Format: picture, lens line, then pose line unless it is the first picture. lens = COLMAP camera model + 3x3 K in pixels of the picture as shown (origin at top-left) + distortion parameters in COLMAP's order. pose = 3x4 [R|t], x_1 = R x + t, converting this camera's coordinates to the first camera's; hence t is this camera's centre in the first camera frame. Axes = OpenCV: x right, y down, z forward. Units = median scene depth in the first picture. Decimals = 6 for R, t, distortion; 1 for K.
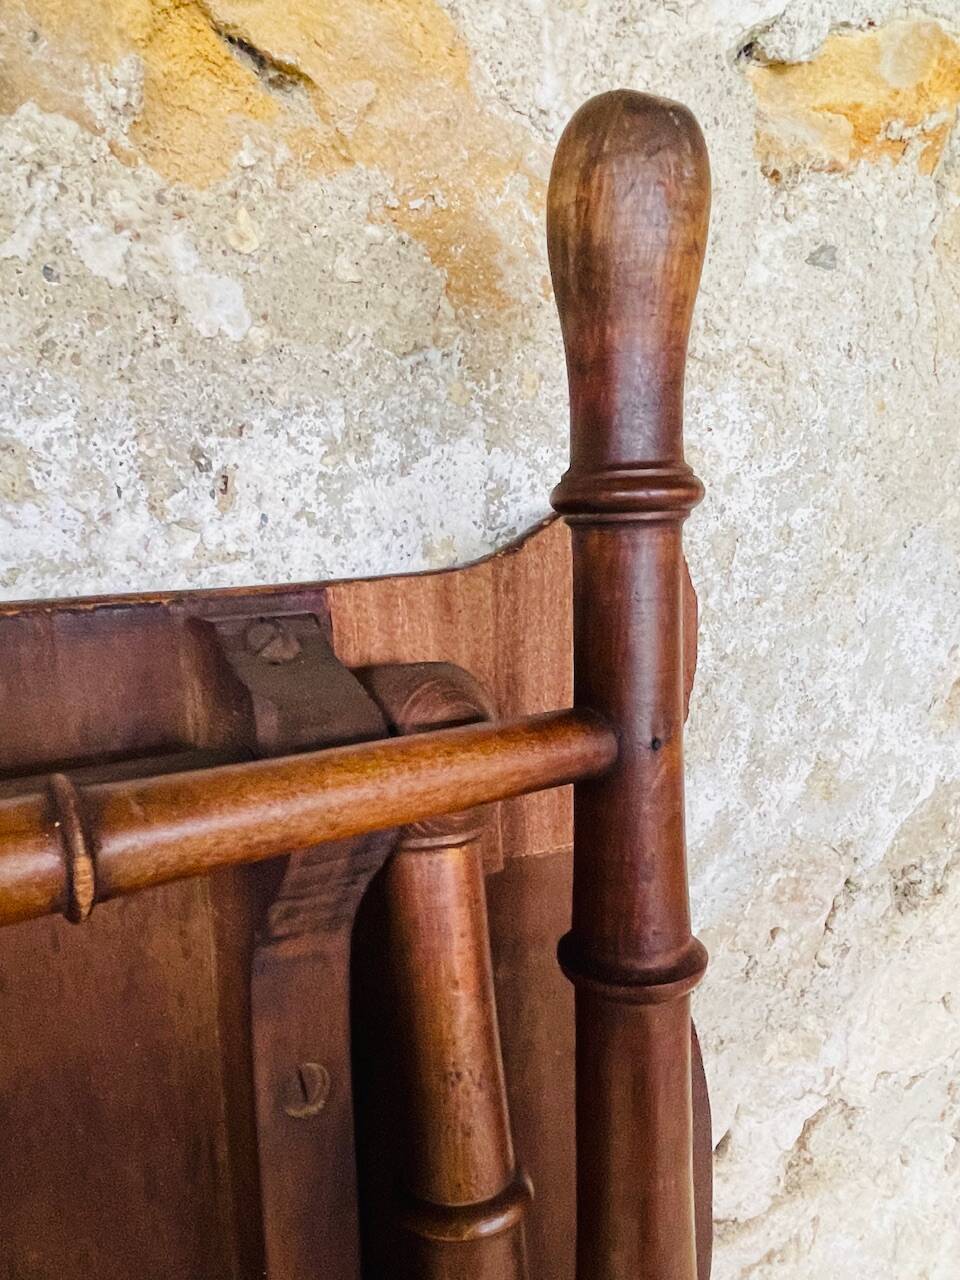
lens RADIAL K [[968.0, 0, 431.4], [0, 968.0, 672.8], [0, 0, 1]] dist [0.009970, -0.033512]
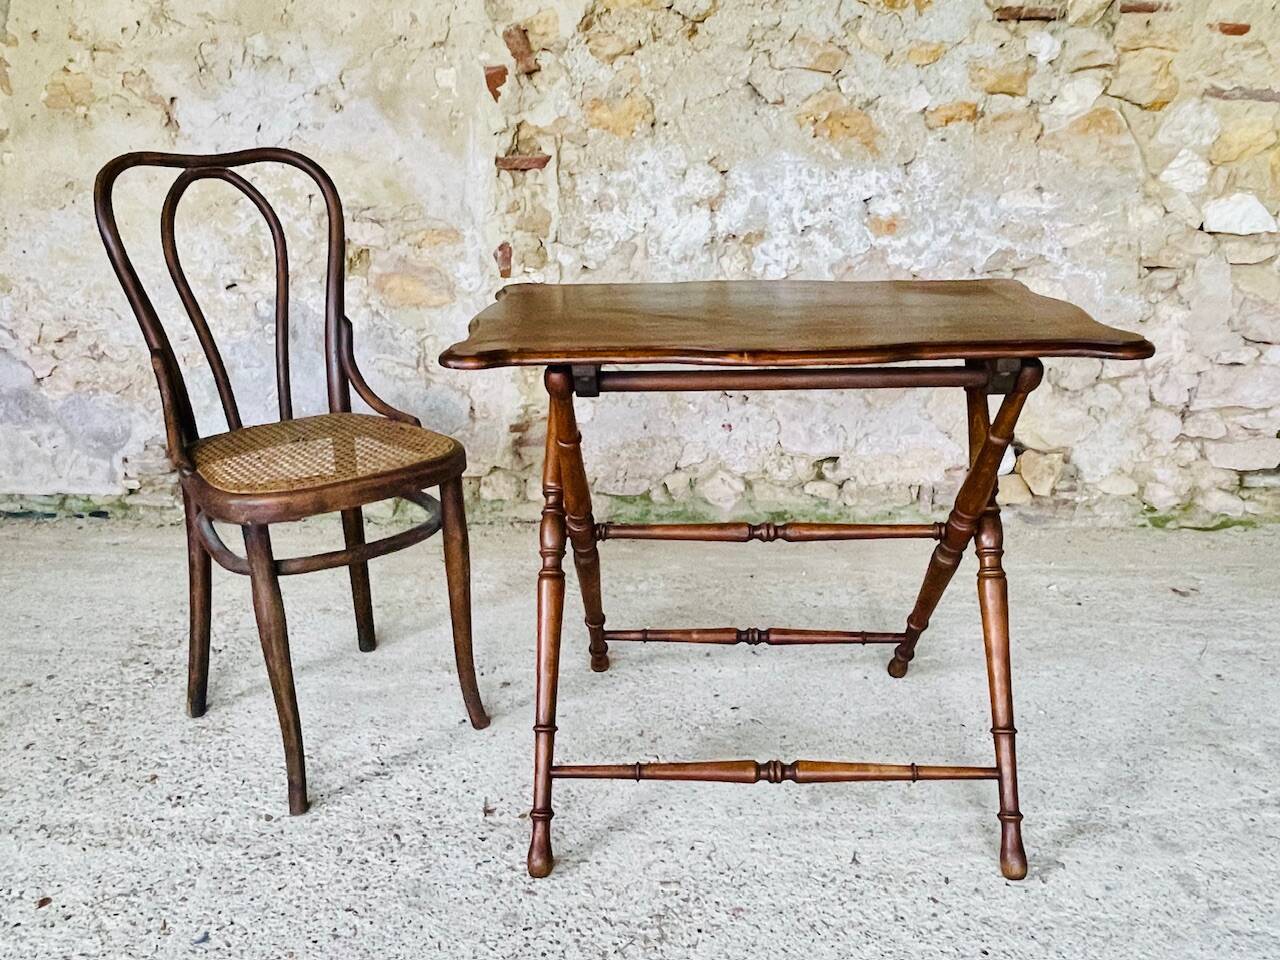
lens RADIAL K [[1025.3, 0, 639.4], [0, 1025.3, 461.0], [0, 0, 1]] dist [0.022876, -0.047342]
pose [[0.842450, 0.133559, -0.521958, 2.744583], [-0.127612, 0.990685, 0.047528, 1.684117], [0.523443, 0.026568, 0.851646, -6.099372]]
